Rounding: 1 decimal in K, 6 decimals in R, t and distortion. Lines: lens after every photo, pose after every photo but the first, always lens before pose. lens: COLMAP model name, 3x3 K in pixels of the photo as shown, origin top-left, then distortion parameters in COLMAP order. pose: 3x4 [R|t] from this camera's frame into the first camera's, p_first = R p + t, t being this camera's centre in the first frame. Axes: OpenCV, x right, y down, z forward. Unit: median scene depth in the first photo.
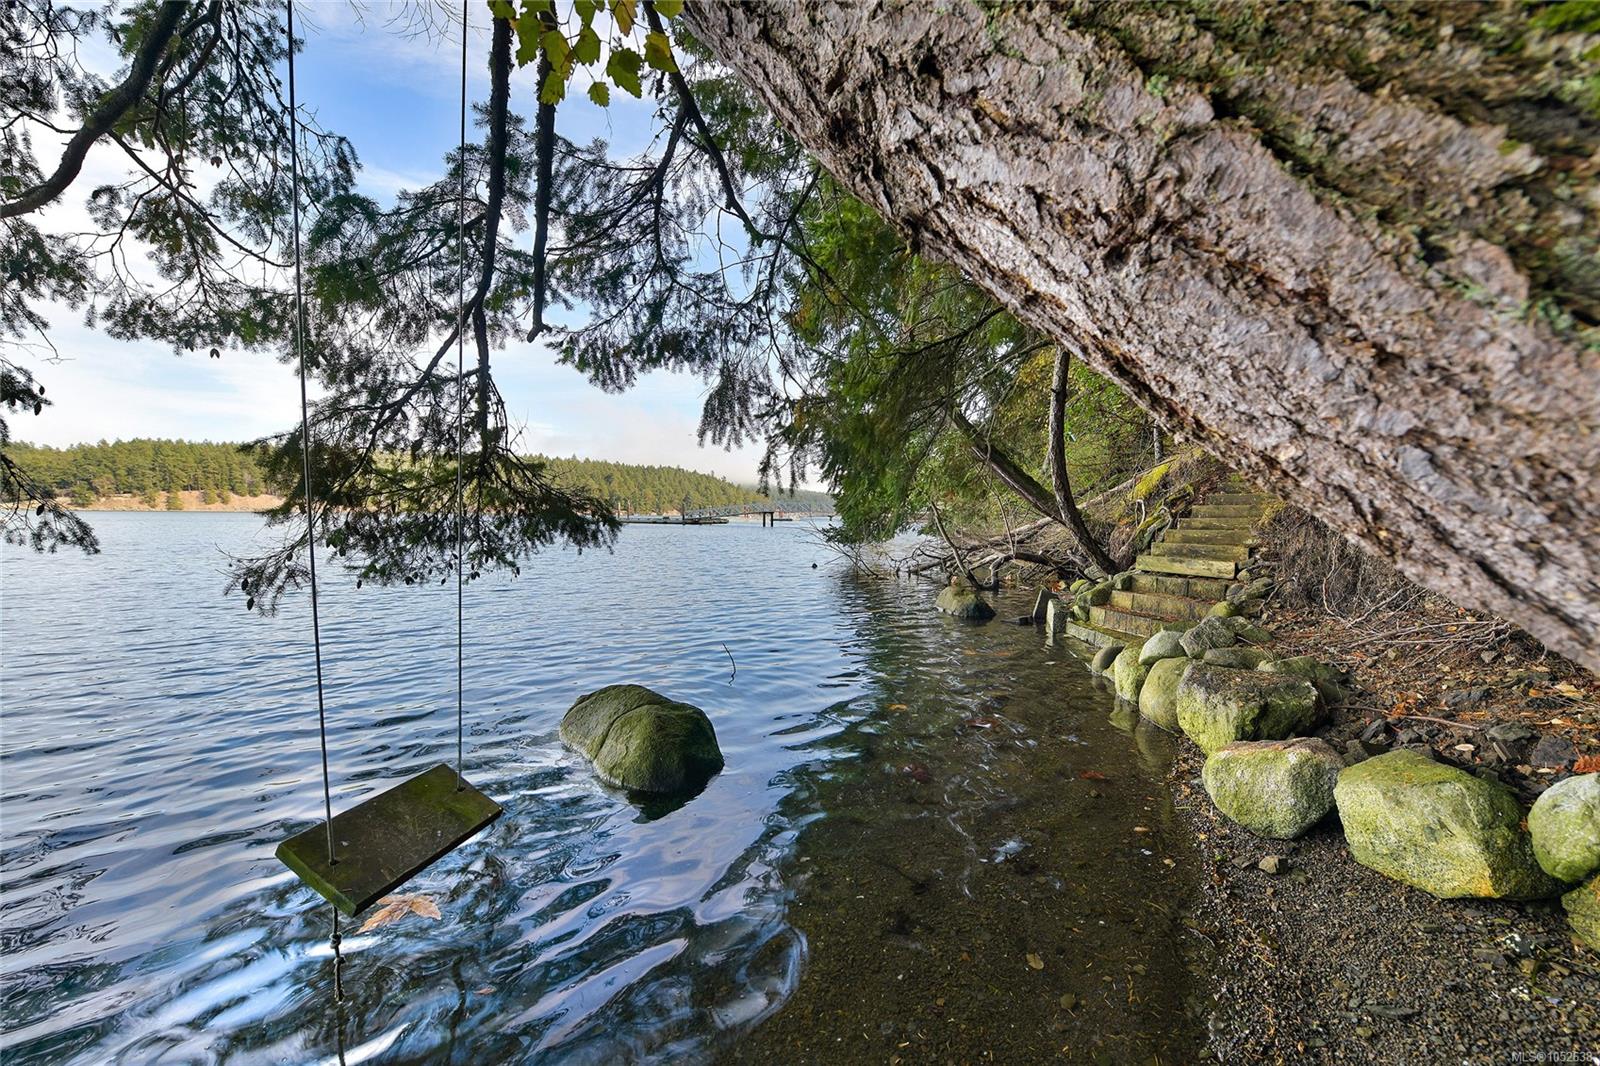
lens RADIAL K [[653.6, 0, 800.6], [0, 653.6, 544.4], [0, 0, 1]] dist [-0.001011, -0.009232]
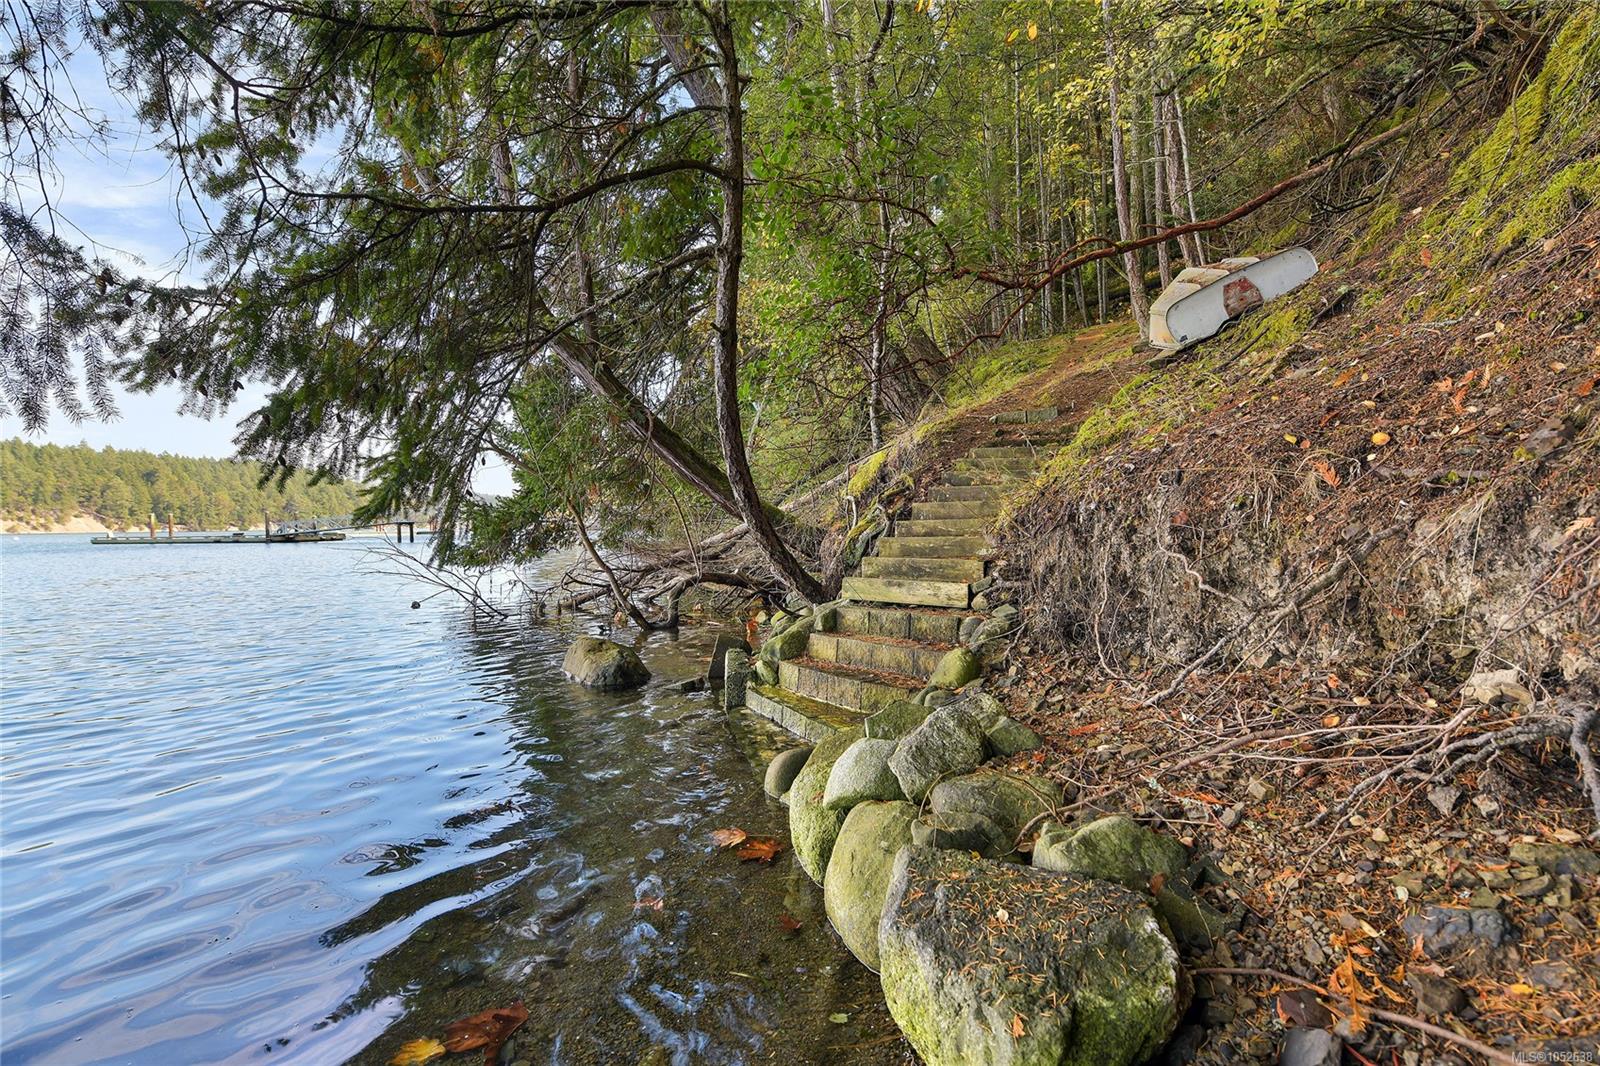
lens RADIAL K [[825.6, 0, 800.0], [0, 825.6, 533.0], [0, 0, 1]] dist [-0.000070, -0.000218]
pose [[0.922397, -0.027727, 0.385246, 0.151880], [0.039731, 0.998940, -0.023232, -0.011599], [-0.384193, 0.036736, 0.922522, 0.236495]]
